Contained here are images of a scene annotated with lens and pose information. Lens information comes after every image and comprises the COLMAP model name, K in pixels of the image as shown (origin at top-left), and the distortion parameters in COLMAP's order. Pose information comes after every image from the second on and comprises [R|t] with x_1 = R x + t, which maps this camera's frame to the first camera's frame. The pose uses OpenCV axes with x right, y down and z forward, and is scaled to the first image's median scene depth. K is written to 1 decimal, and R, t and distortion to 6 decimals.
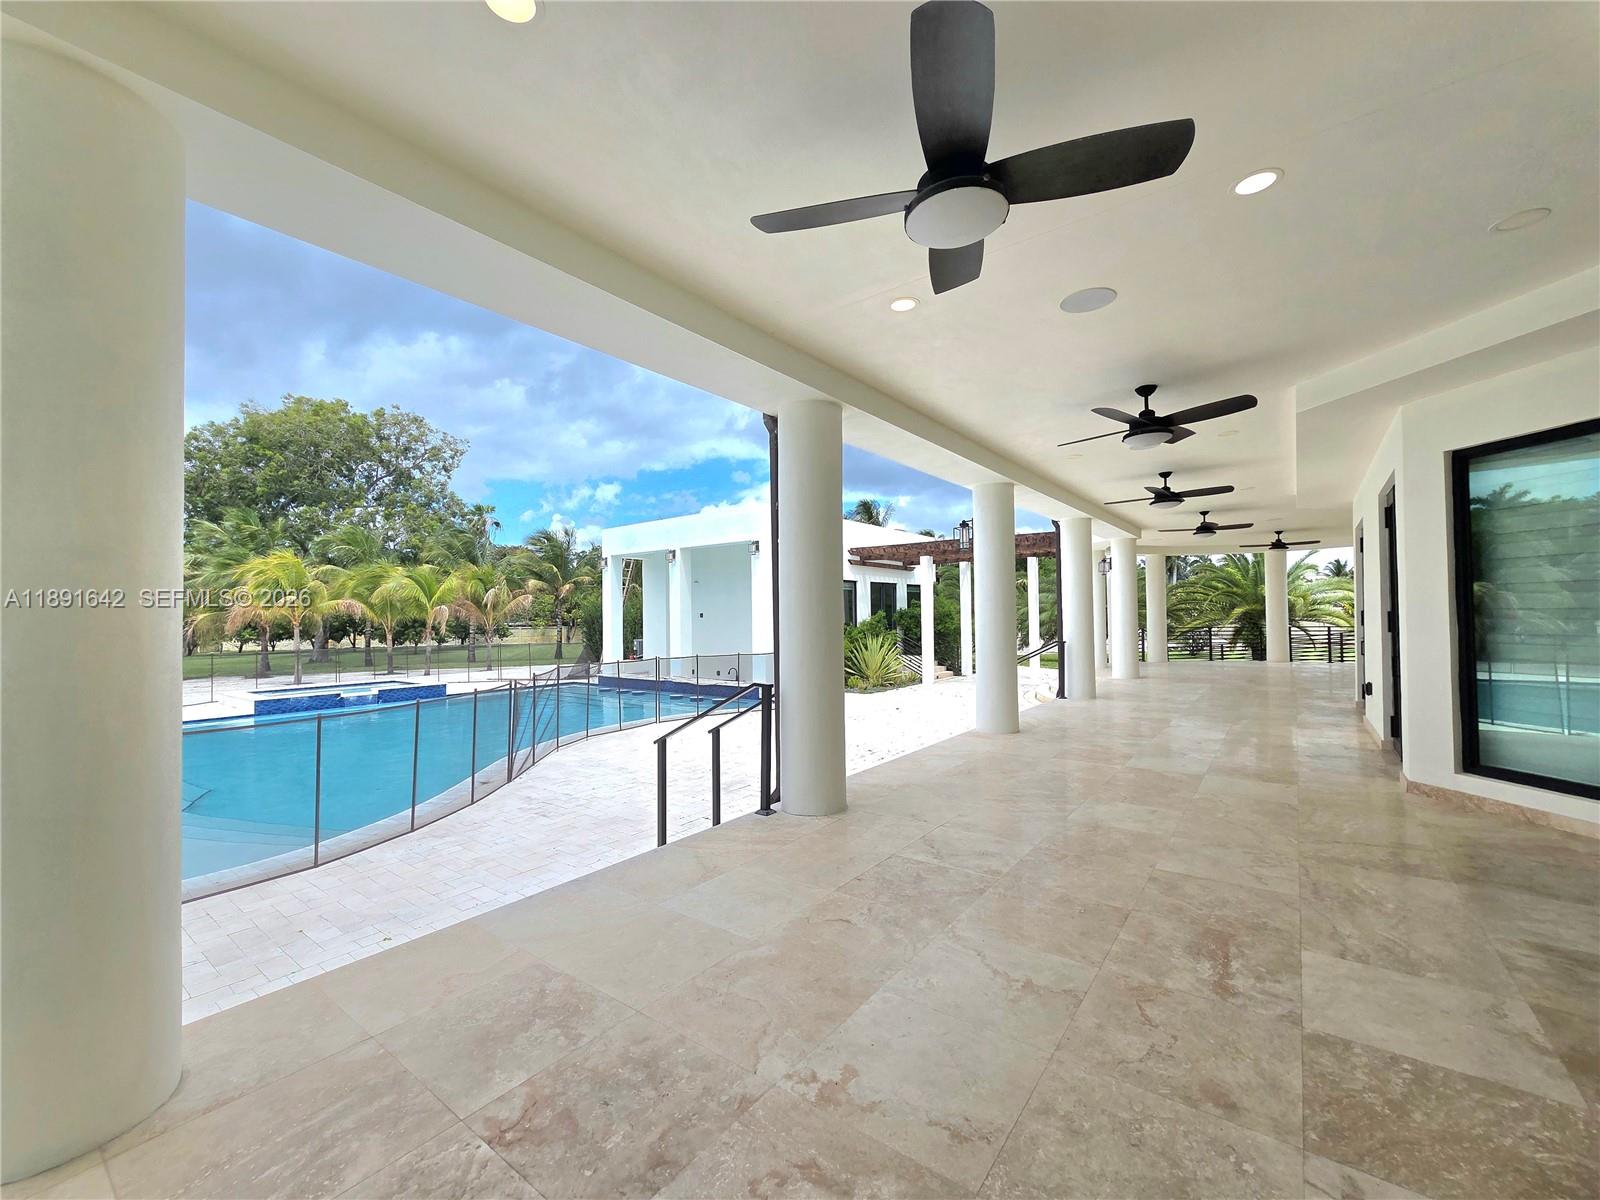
lens RADIAL K [[649.0, 0, 799.9], [0, 649.0, 603.6], [0, 0, 1]] dist [-0.000921, 0.000937]
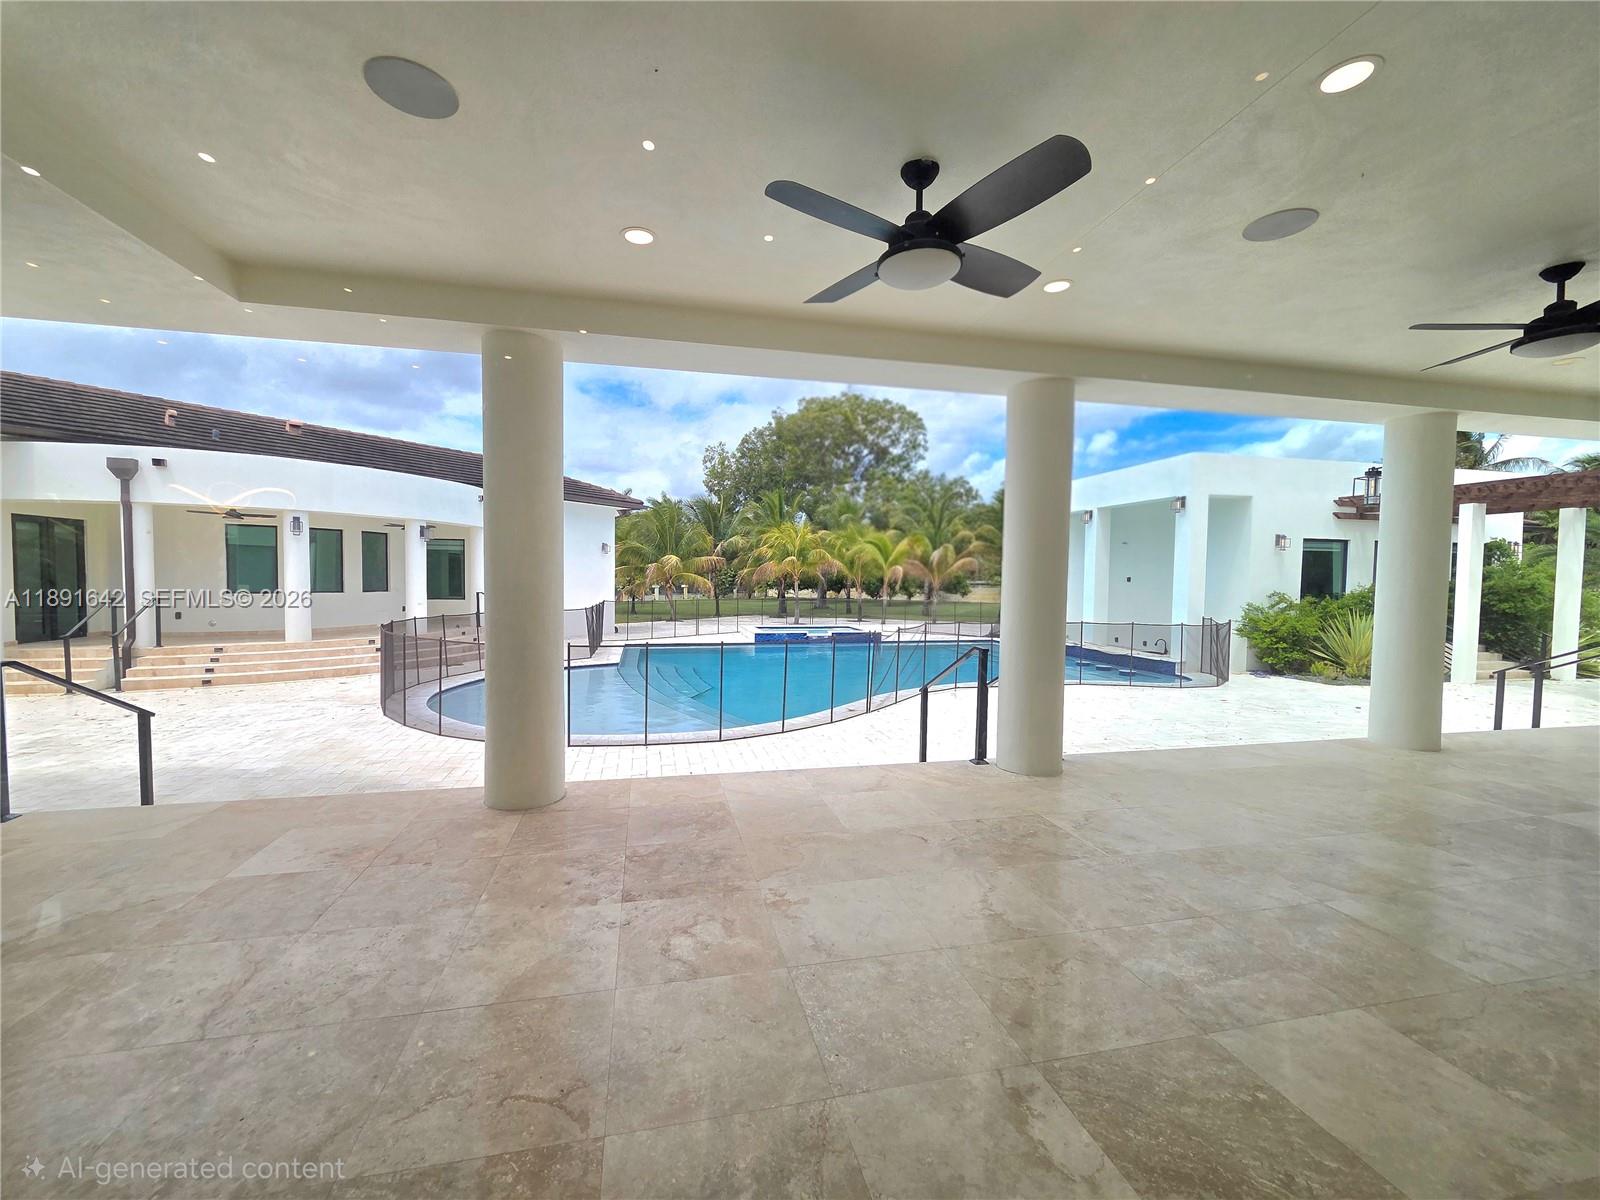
lens RADIAL K [[649.0, 0, 798.4], [0, 649.0, 600.1], [0, 0, 1]] dist [-0.000921, 0.000937]
pose [[0.770505, 0.045047, -0.635840, 0.112453], [-0.008905, 0.998163, 0.059926, -0.005986], [0.637372, -0.040511, 0.769491, -0.013717]]
